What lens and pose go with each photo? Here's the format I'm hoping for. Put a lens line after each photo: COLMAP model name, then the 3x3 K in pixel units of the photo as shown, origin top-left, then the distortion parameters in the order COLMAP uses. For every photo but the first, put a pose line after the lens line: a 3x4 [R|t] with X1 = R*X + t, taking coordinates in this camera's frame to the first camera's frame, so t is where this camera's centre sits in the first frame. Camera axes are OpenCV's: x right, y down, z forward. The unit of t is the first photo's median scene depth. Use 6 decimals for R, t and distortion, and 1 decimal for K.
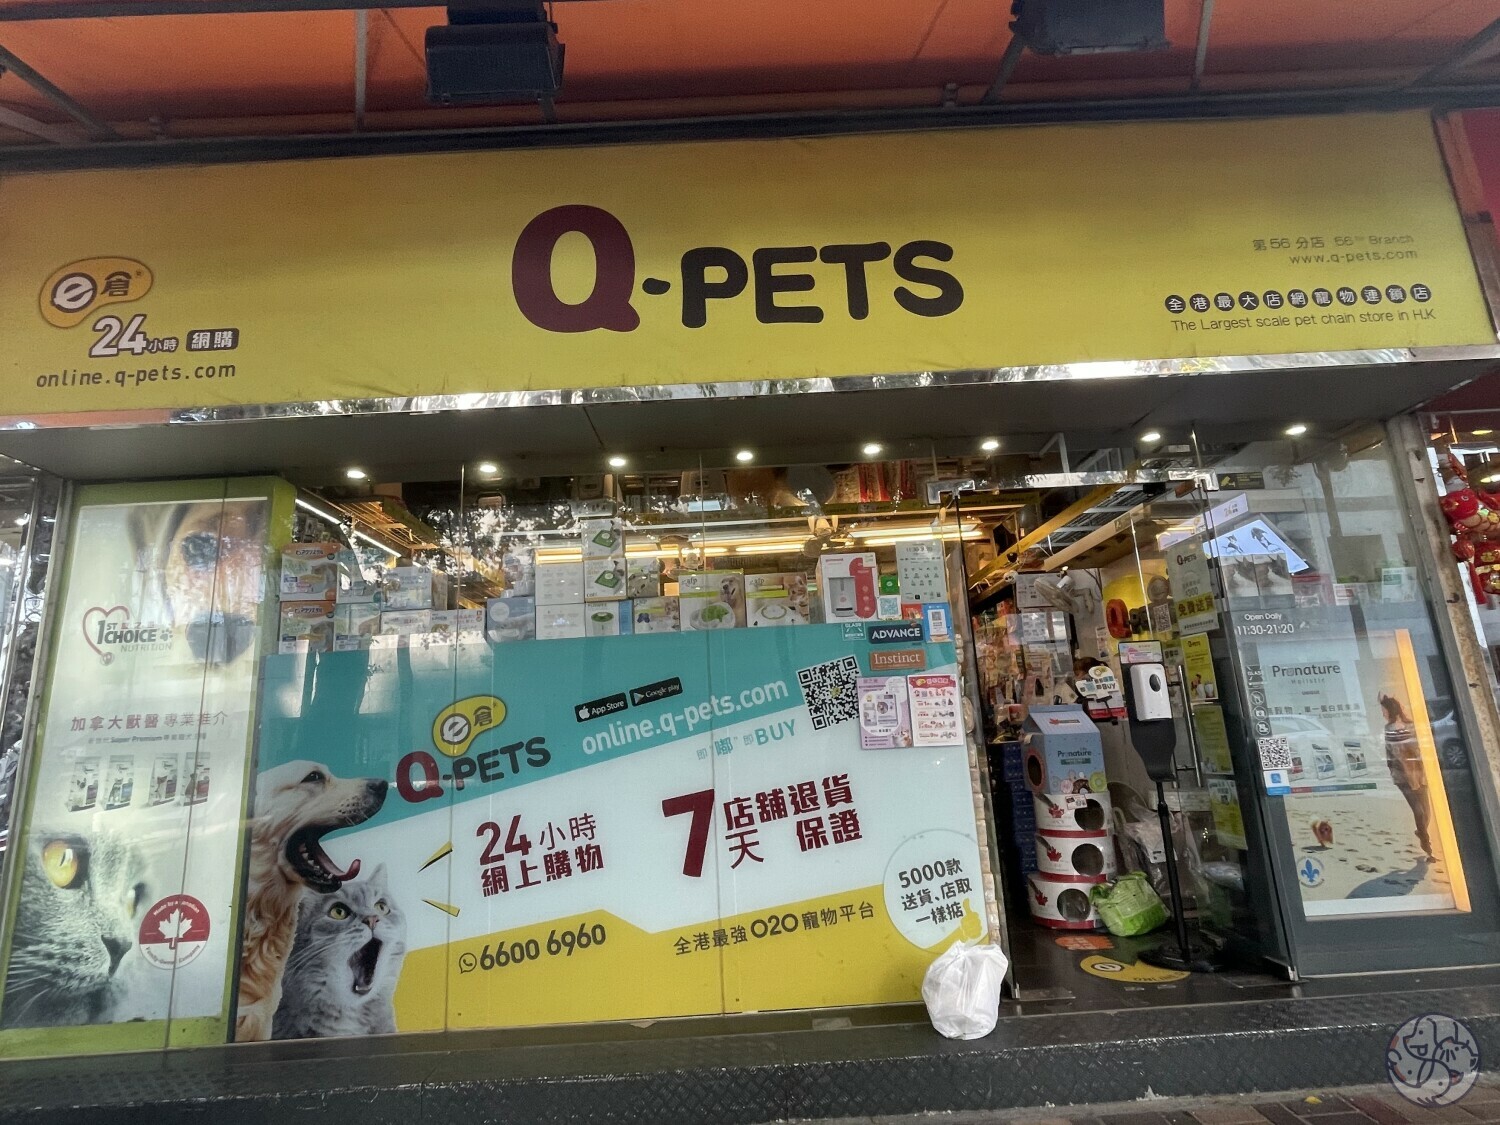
lens RADIAL K [[798.9, 0, 750.0], [0, 798.9, 562.5], [0, 0, 1]] dist [-0.036087, 0.023592]
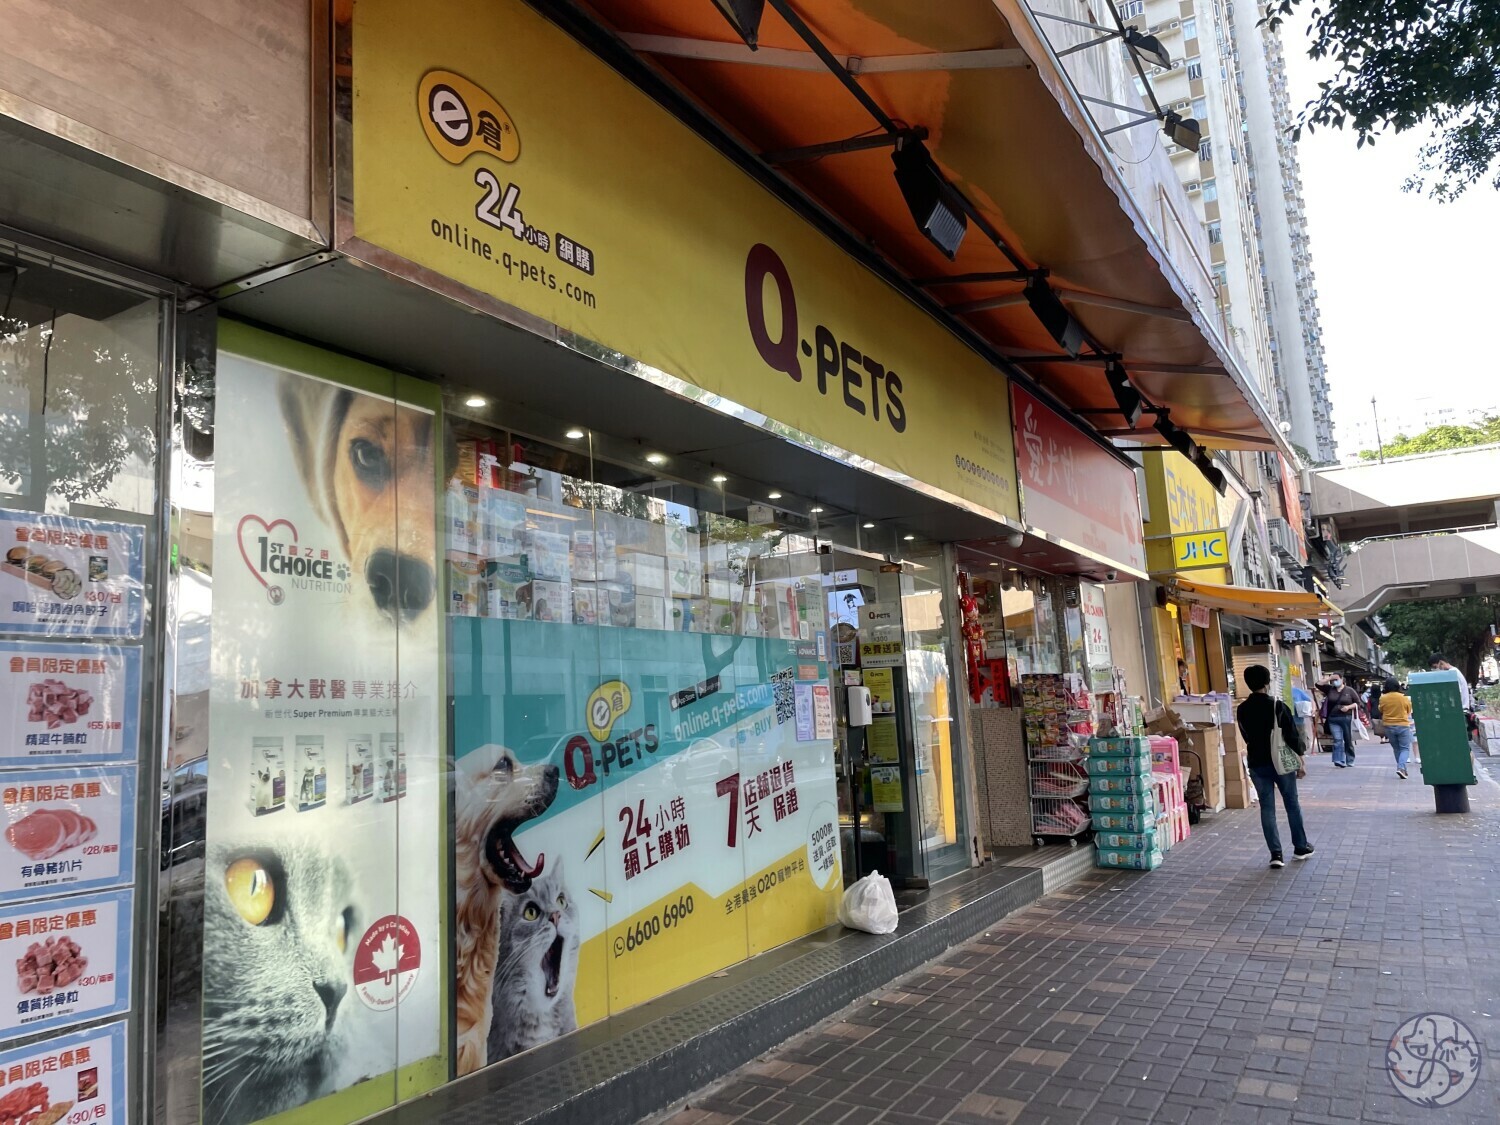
lens RADIAL K [[1116.7, 0, 748.2], [0, 1116.7, 548.8], [0, 0, 1]] dist [0.026723, -0.004520]
pose [[0.515687, 0.160525, 0.841605, -1.510763], [-0.167332, 0.982245, -0.084819, 0.102411], [-0.840278, -0.097087, 0.533392, 0.152017]]
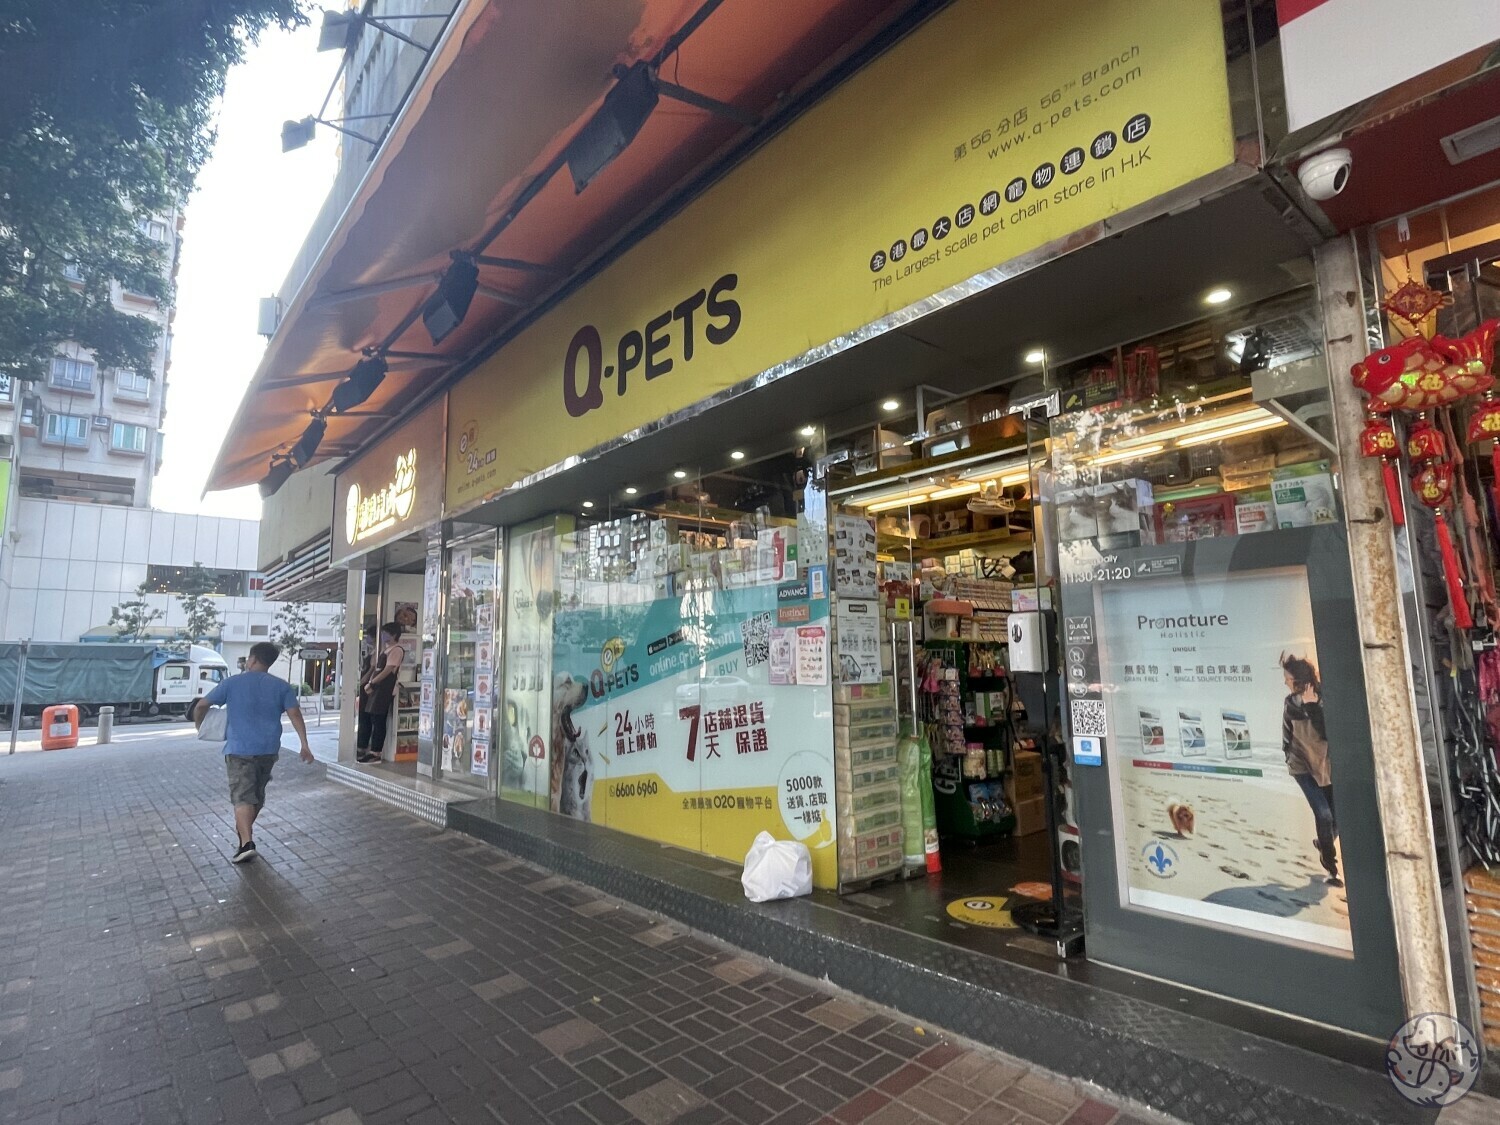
lens RADIAL K [[798.9, 0, 750.0], [0, 798.9, 562.5], [0, 0, 1]] dist [-0.036087, 0.023592]
pose [[0.637338, -0.055095, -0.768612, 1.169336], [0.152950, 0.986640, 0.056104, -0.037081], [0.755253, -0.153316, 0.637250, 0.192351]]
